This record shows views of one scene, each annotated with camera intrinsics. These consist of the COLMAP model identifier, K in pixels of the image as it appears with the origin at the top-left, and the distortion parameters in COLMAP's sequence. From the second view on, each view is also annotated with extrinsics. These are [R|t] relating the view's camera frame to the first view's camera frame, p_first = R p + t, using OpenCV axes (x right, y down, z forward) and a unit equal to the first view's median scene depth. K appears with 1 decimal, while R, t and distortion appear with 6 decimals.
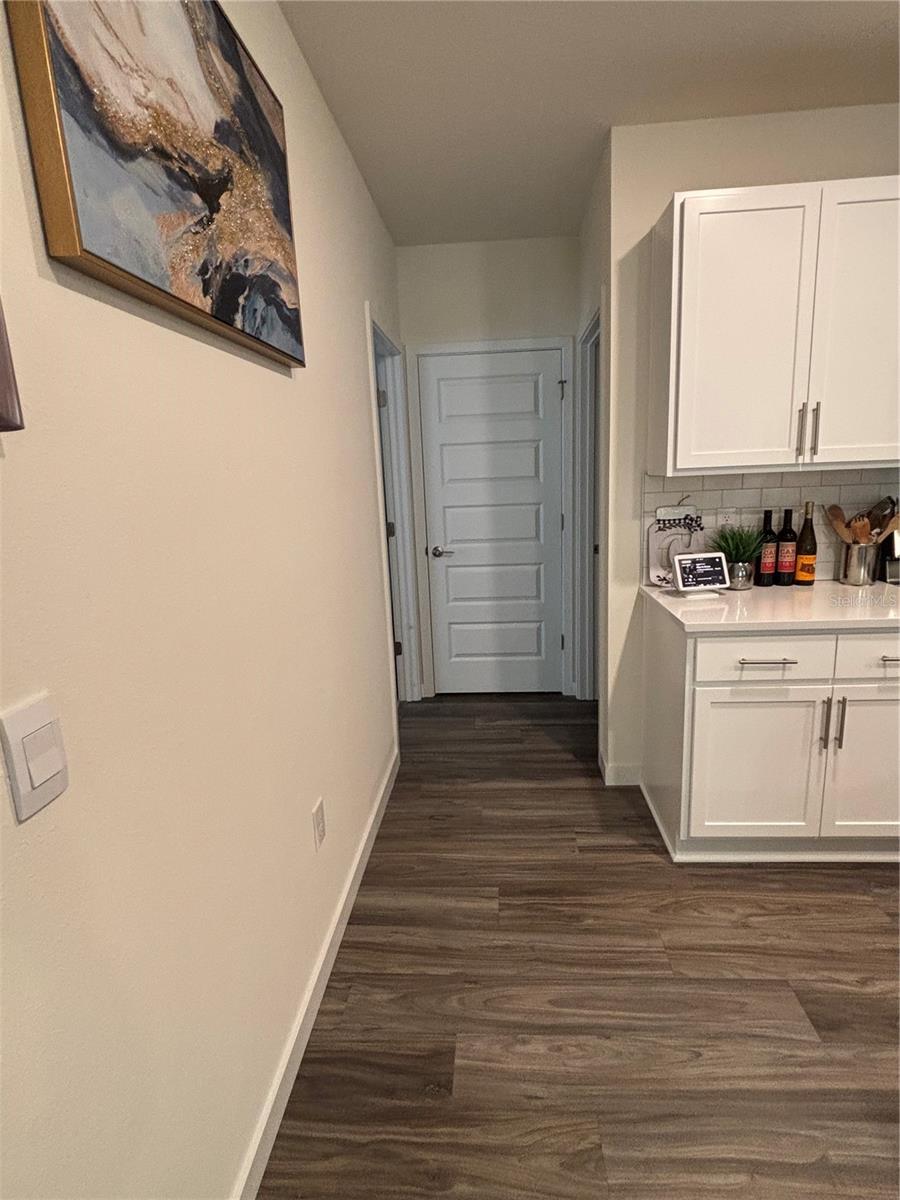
lens RADIAL K [[612.0, 0, 450.0], [0, 612.0, 600.0], [0, 0, 1]] dist [-0.005626, 0.000783]
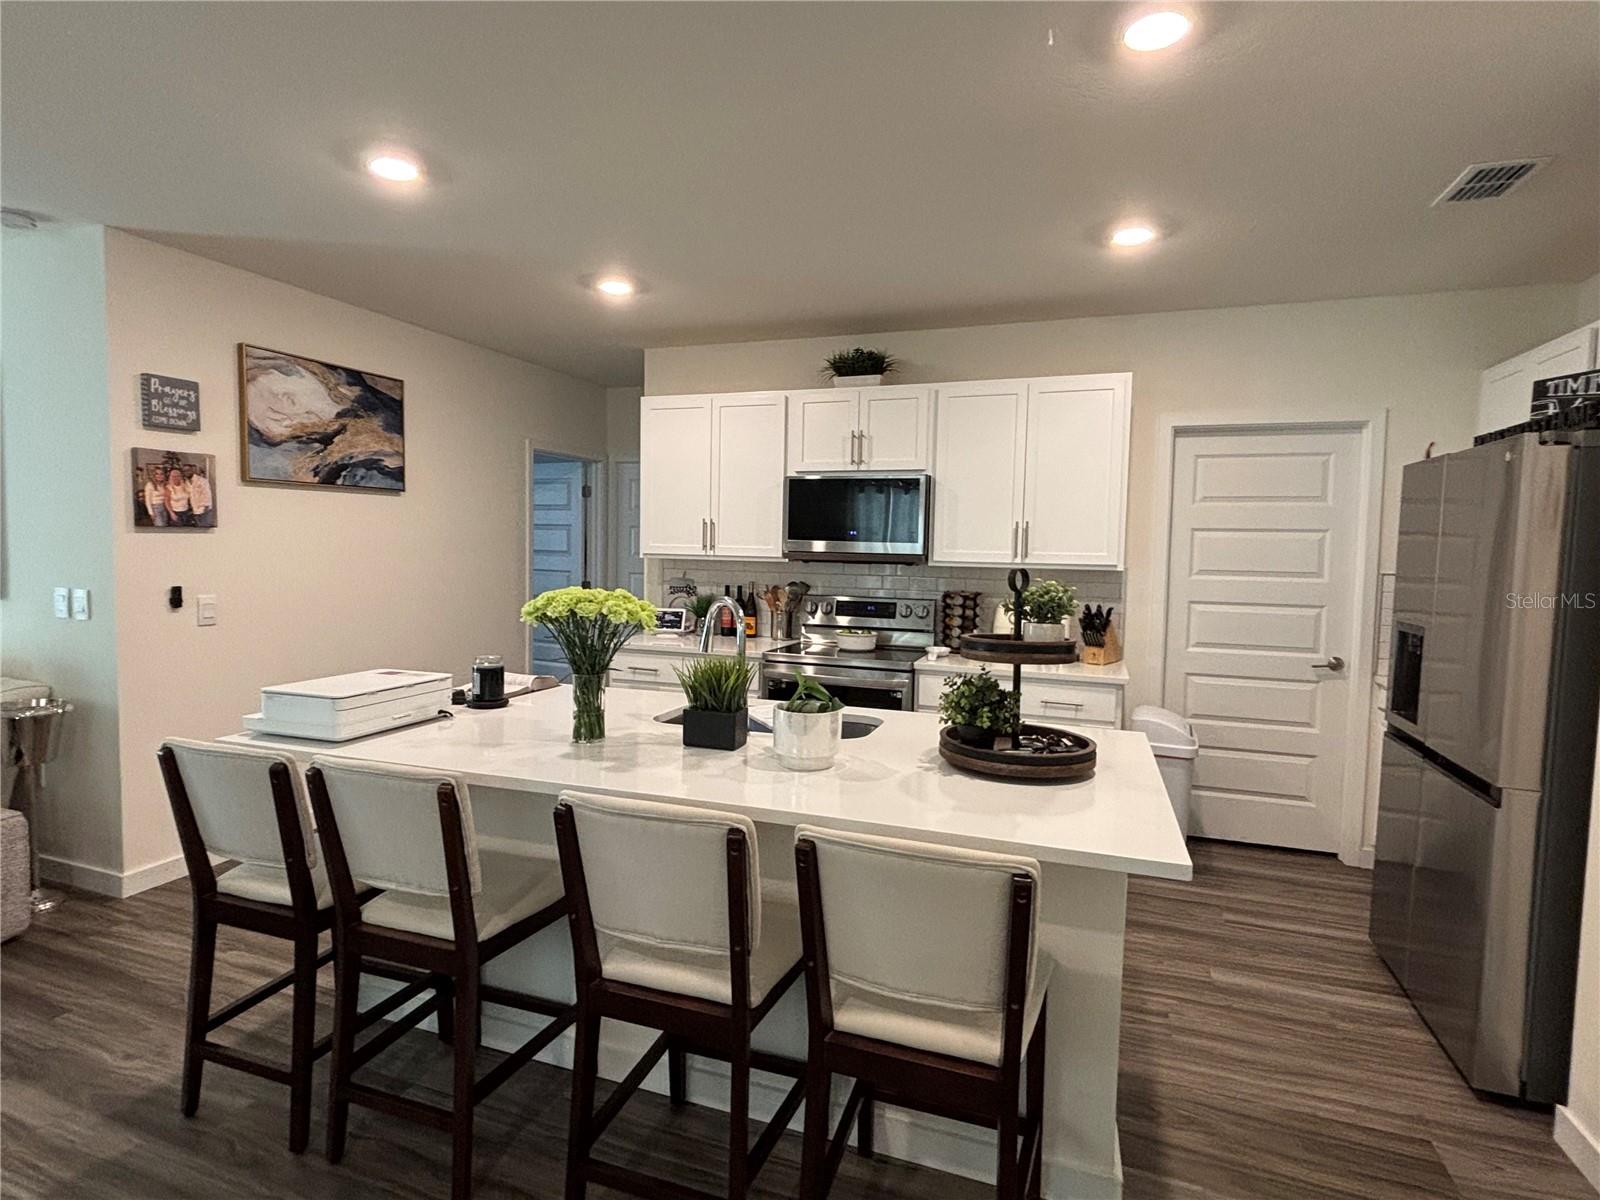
lens RADIAL K [[816.0, 0, 800.0], [0, 816.0, 600.0], [0, 0, 1]] dist [-0.005626, 0.000783]
pose [[0.964308, 0.078134, -0.252992, 1.960691], [-0.113298, 0.985342, -0.127536, 0.202268], [0.239318, 0.151647, 0.959026, -1.409704]]
